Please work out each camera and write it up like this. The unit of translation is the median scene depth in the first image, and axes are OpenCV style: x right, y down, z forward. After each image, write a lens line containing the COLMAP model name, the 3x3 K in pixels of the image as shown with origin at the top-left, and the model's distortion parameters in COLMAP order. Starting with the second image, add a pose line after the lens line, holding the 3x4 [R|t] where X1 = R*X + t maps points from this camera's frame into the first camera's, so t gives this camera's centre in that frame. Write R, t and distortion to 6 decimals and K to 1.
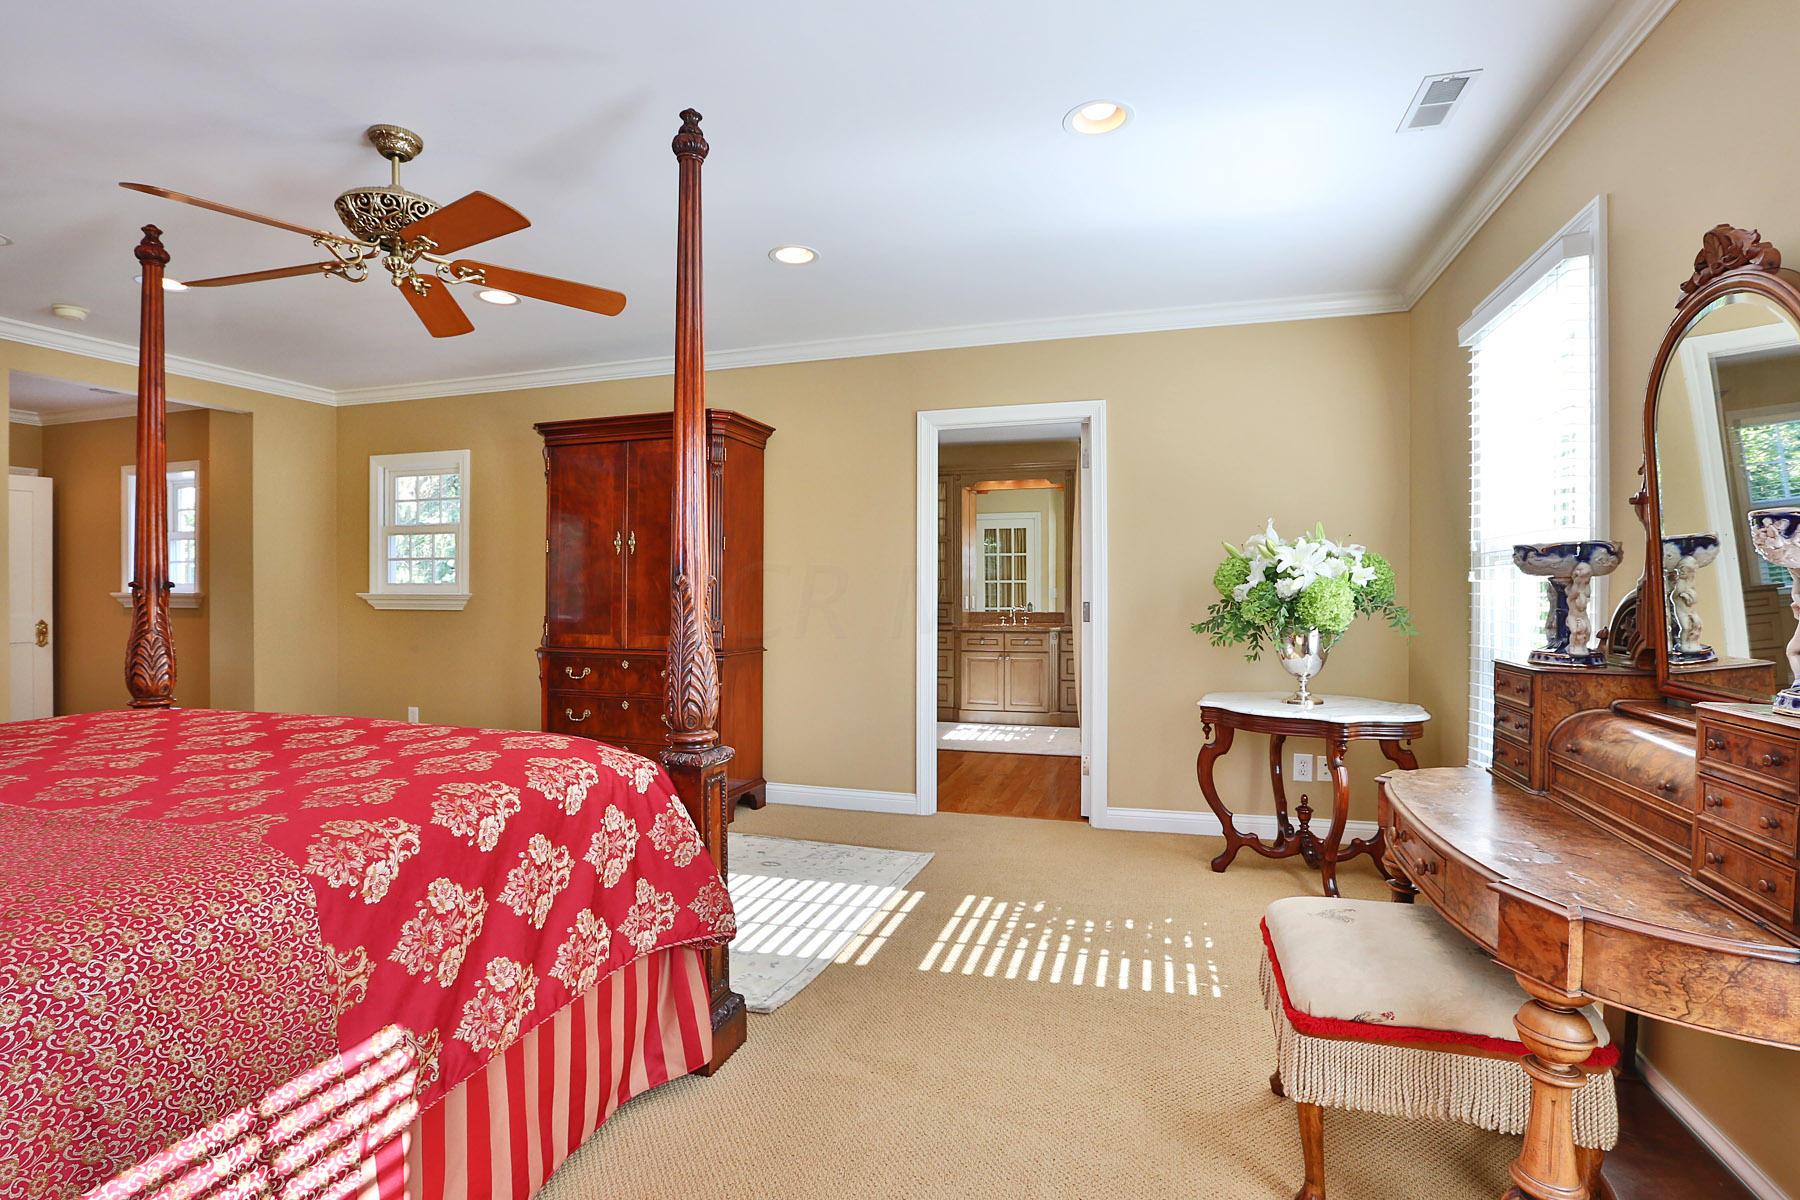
lens RADIAL K [[854.0, 0, 906.4], [0, 854.0, 591.9], [0, 0, 1]] dist [-0.038953, 0.000098]
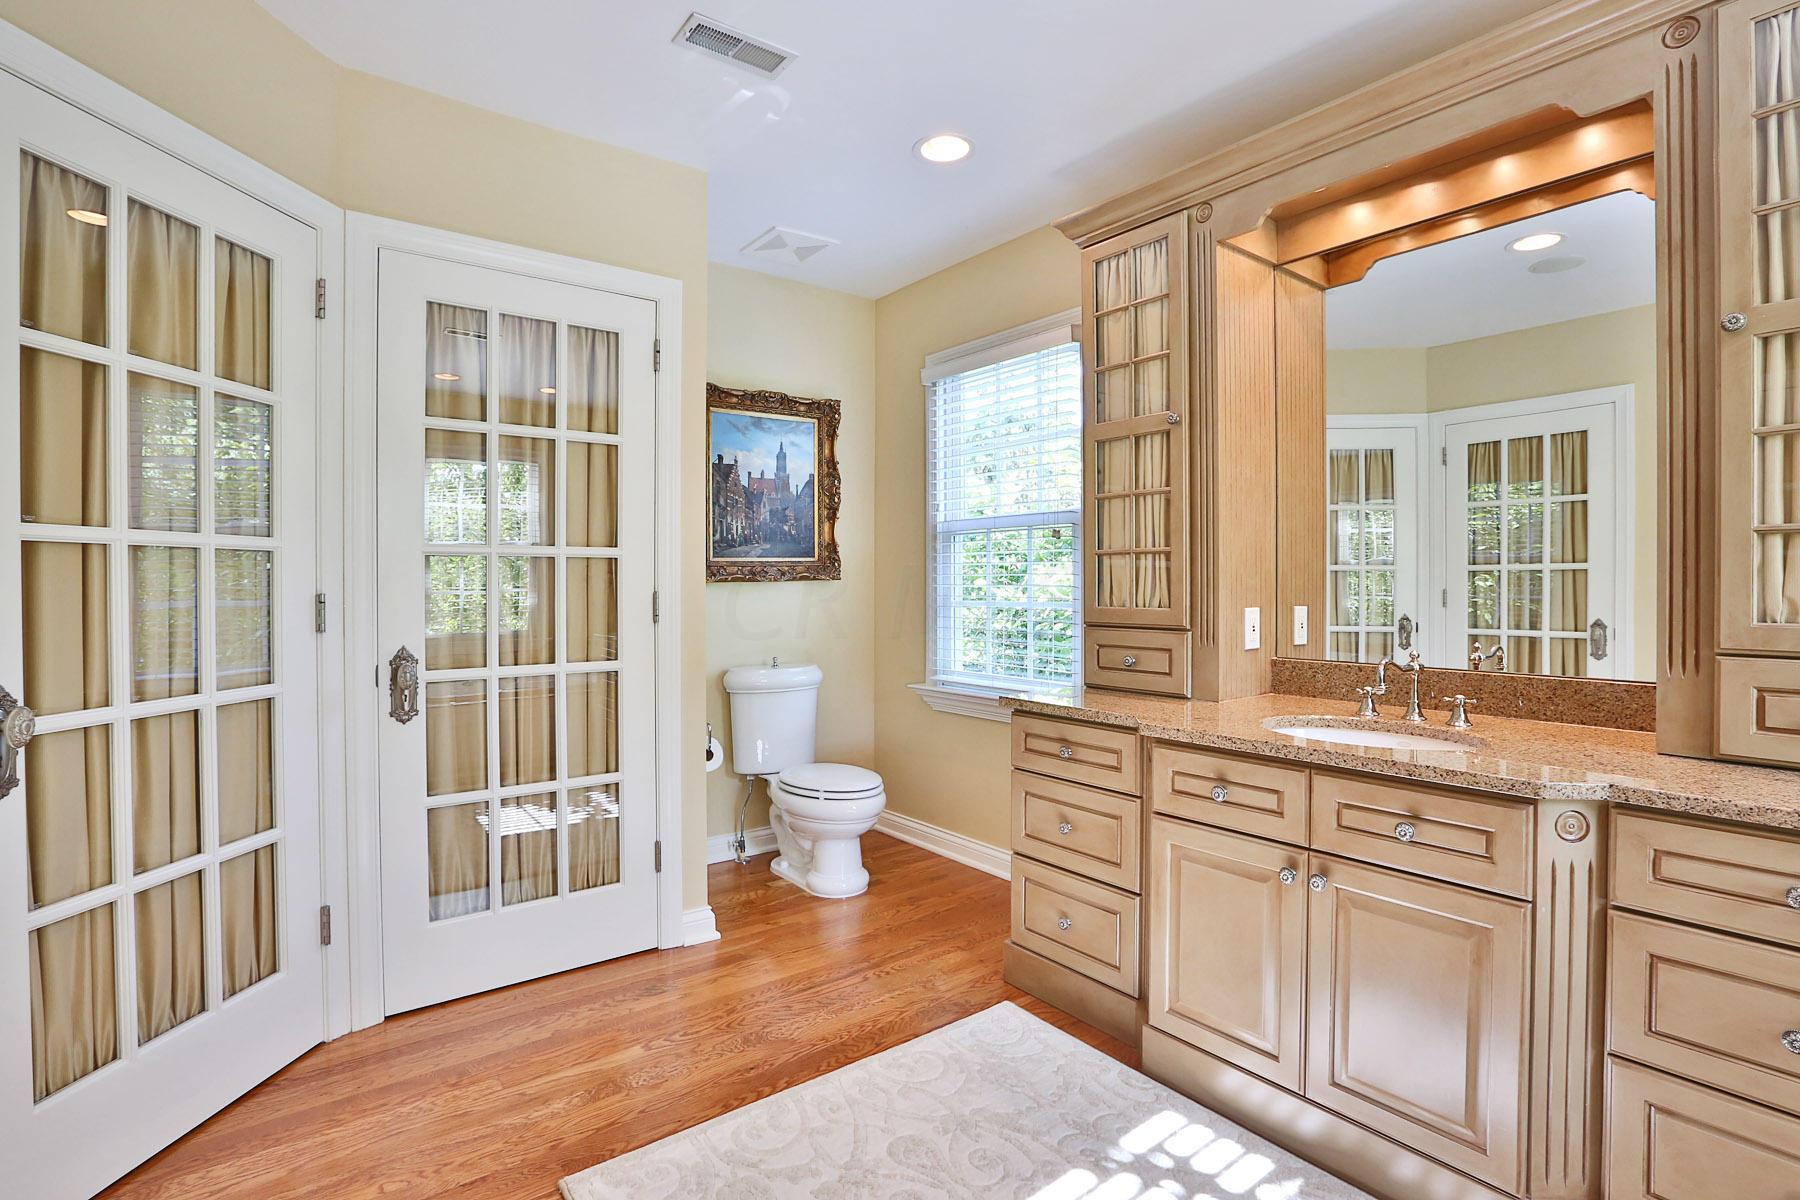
lens RADIAL K [[854.0, 0, 906.4], [0, 854.0, 591.9], [0, 0, 1]] dist [-0.038953, 0.000098]
pose [[0.816577, 0.004040, -0.577222, 0.105555], [-0.005014, 0.999987, -0.000095, 0.001520], [0.577214, 0.002971, 0.816587, 0.508315]]
